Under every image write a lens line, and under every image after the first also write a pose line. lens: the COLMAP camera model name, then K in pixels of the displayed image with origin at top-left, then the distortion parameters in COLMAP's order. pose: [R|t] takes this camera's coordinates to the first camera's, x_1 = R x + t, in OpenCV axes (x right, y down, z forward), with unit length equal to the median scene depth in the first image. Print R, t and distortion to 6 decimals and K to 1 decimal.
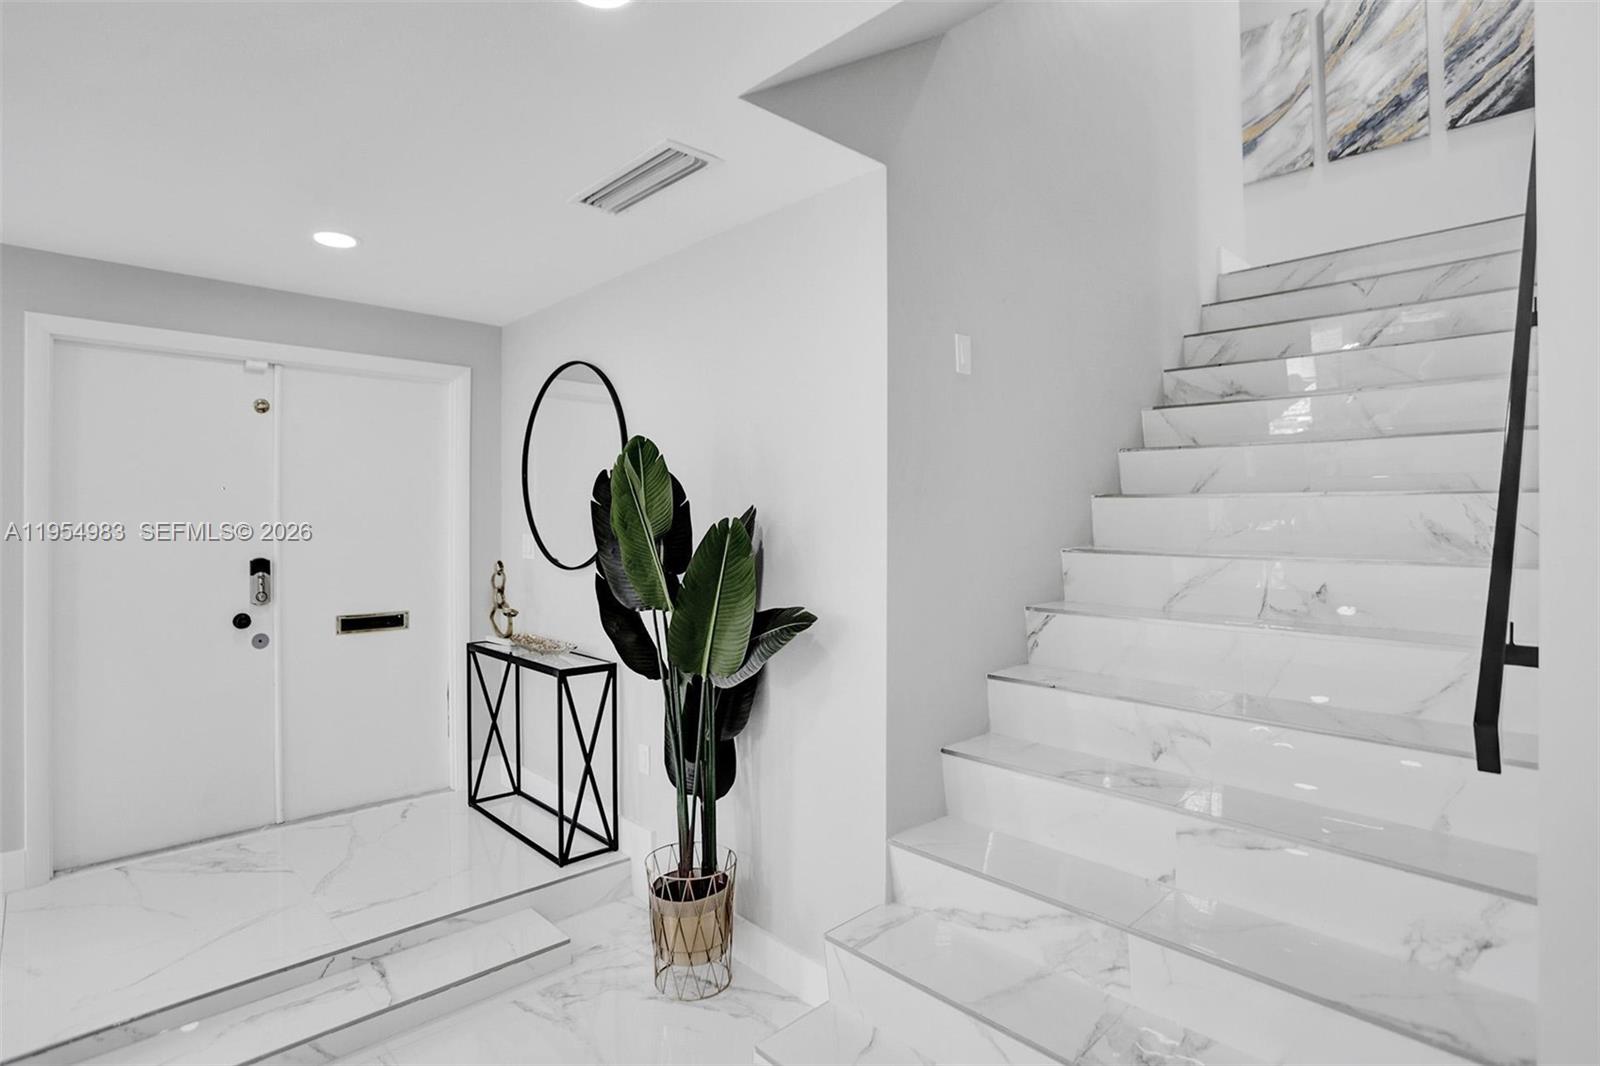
lens RADIAL K [[813.7, 0, 796.0], [0, 813.7, 516.0], [0, 0, 1]] dist [-0.000852, 0.000464]
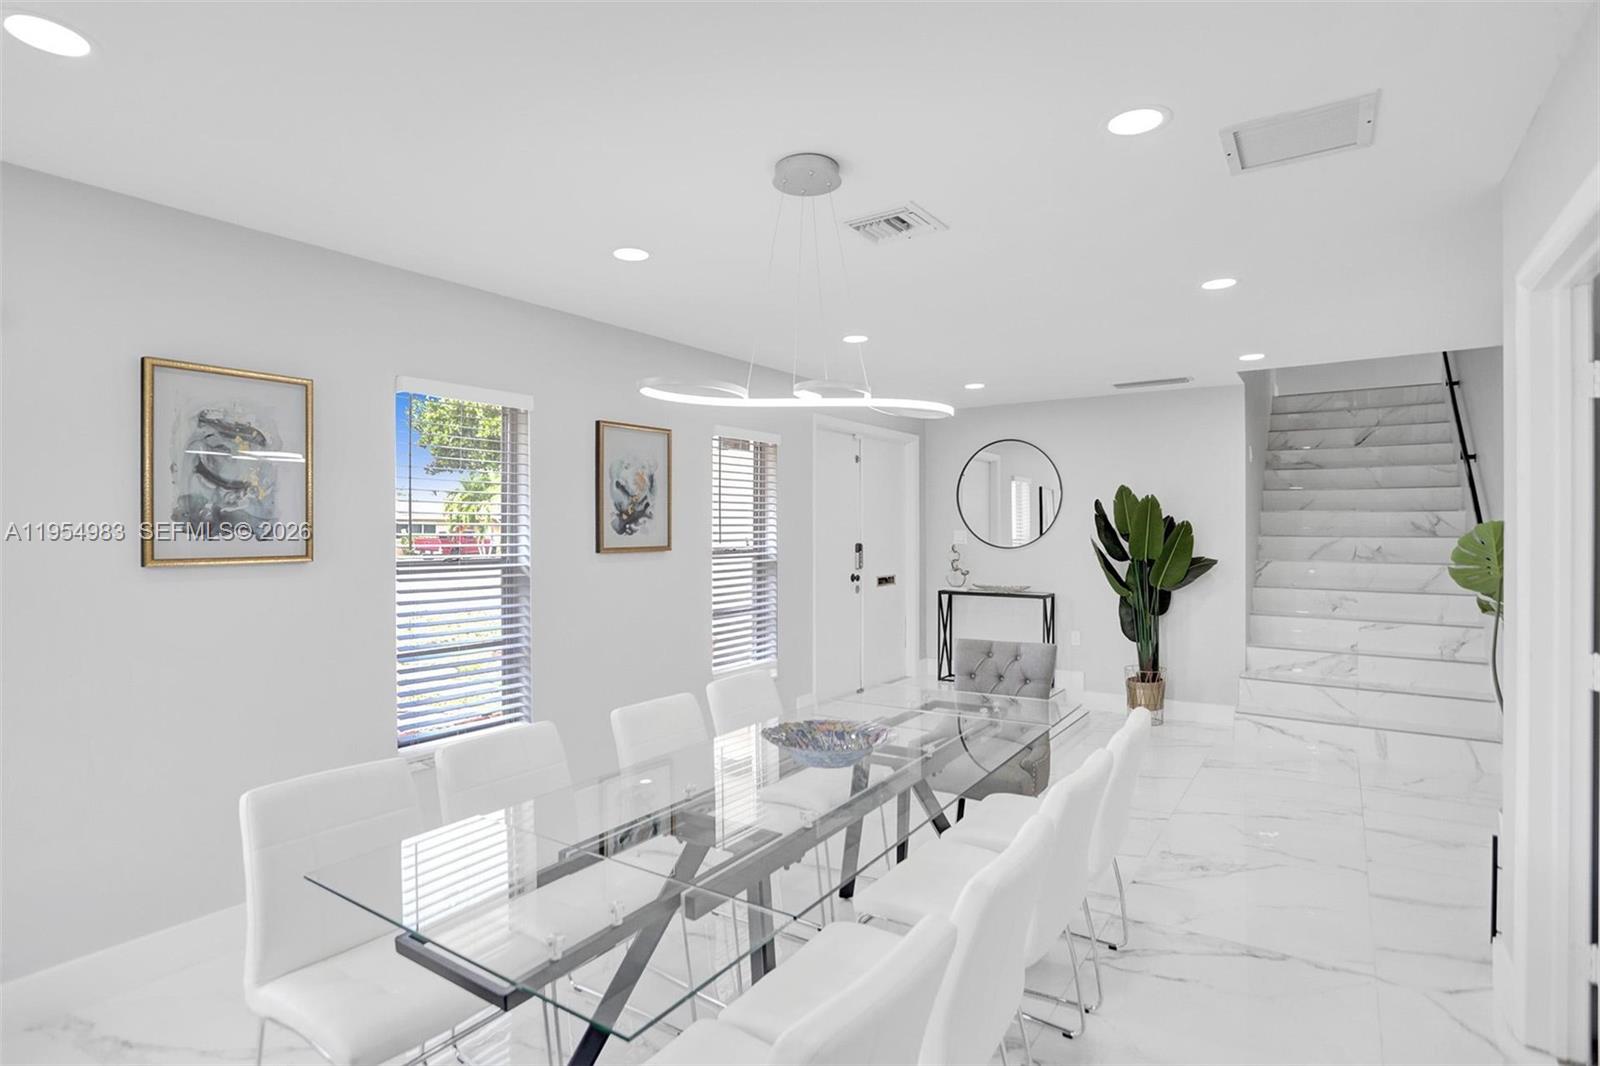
lens RADIAL K [[813.7, 0, 796.0], [0, 813.7, 516.0], [0, 0, 1]] dist [-0.000852, 0.000464]
pose [[0.981347, -0.004581, 0.192190, -1.568037], [0.006918, 0.999910, -0.011492, 0.008037], [-0.192120, 0.012607, 0.981290, -1.110874]]
